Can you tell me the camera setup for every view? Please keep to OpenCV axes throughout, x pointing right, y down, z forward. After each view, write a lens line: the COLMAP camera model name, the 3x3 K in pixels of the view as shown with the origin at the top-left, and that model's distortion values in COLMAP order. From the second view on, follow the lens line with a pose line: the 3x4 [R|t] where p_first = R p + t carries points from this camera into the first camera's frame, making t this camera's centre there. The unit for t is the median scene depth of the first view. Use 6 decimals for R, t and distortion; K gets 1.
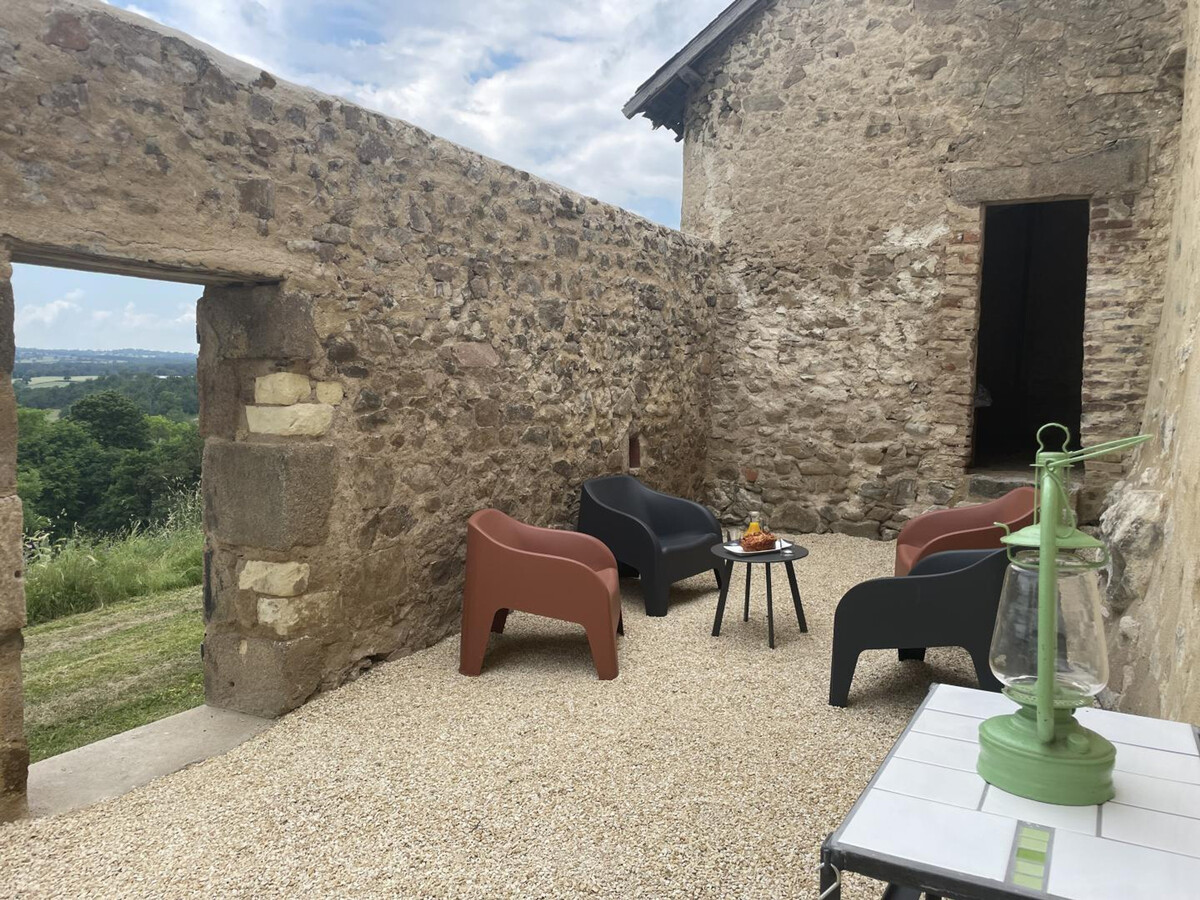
lens RADIAL K [[897.7, 0, 600.0], [0, 897.7, 450.0], [0, 0, 1]] dist [0.078424, -0.107037]
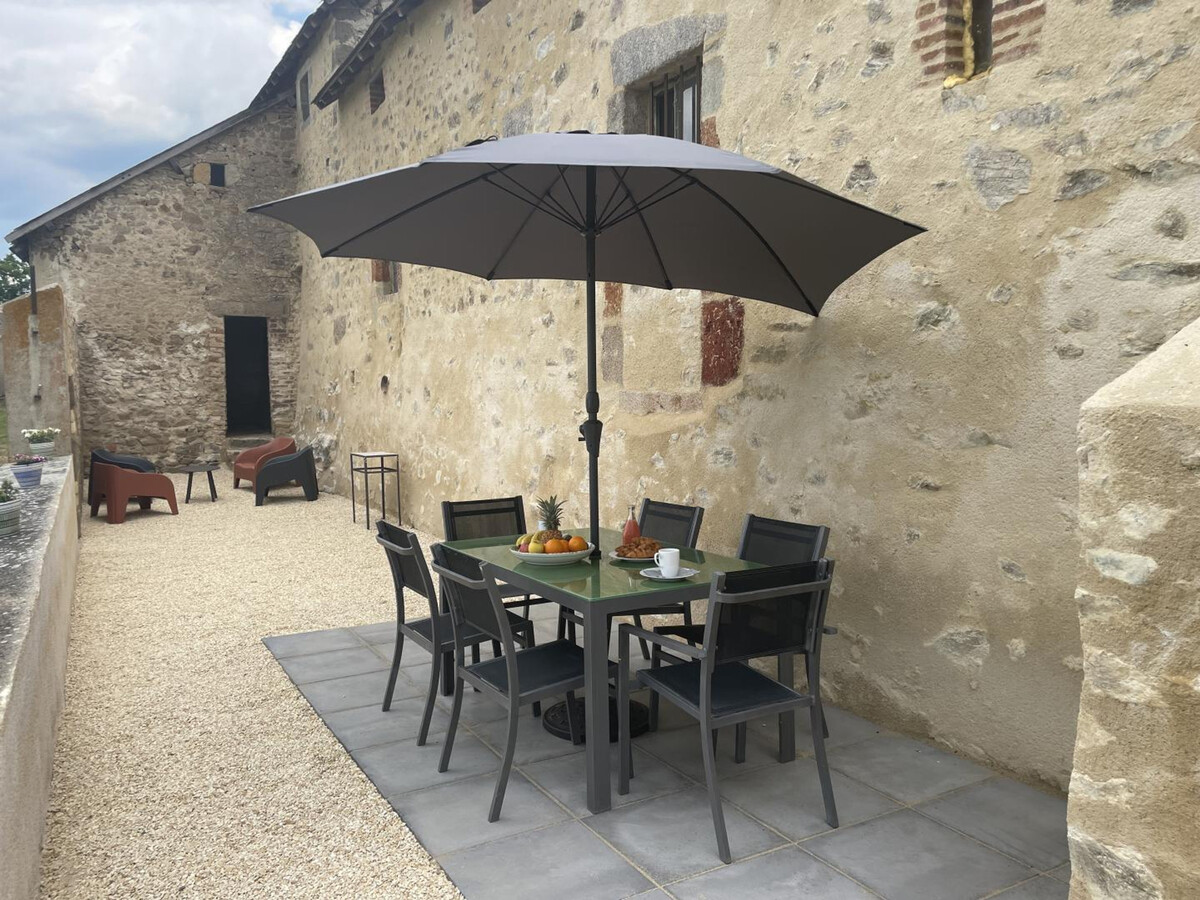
lens RADIAL K [[897.7, 0, 600.0], [0, 897.7, 450.0], [0, 0, 1]] dist [0.078424, -0.107037]
pose [[0.543866, -0.084450, 0.834912, -0.920321], [0.067500, 0.996102, 0.056784, -0.008014], [-0.836453, 0.025474, 0.547447, -0.936566]]
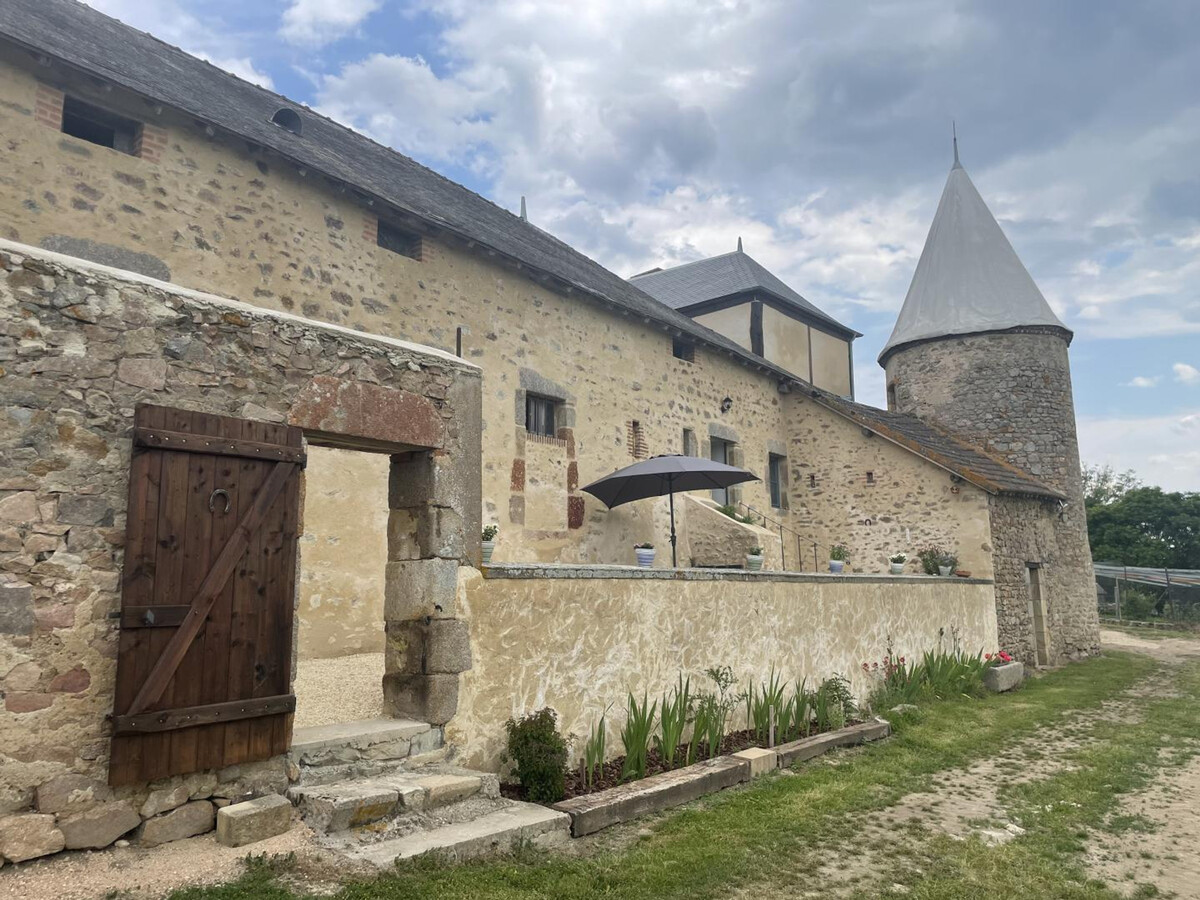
lens RADIAL K [[897.7, 0, 600.0], [0, 897.7, 450.0], [0, 0, 1]] dist [0.078424, -0.107037]
pose [[-0.985956, 0.029529, 0.164372, -0.623483], [0.014996, 0.995922, -0.088967, -0.008587], [-0.166329, -0.085253, -0.982378, 1.233079]]
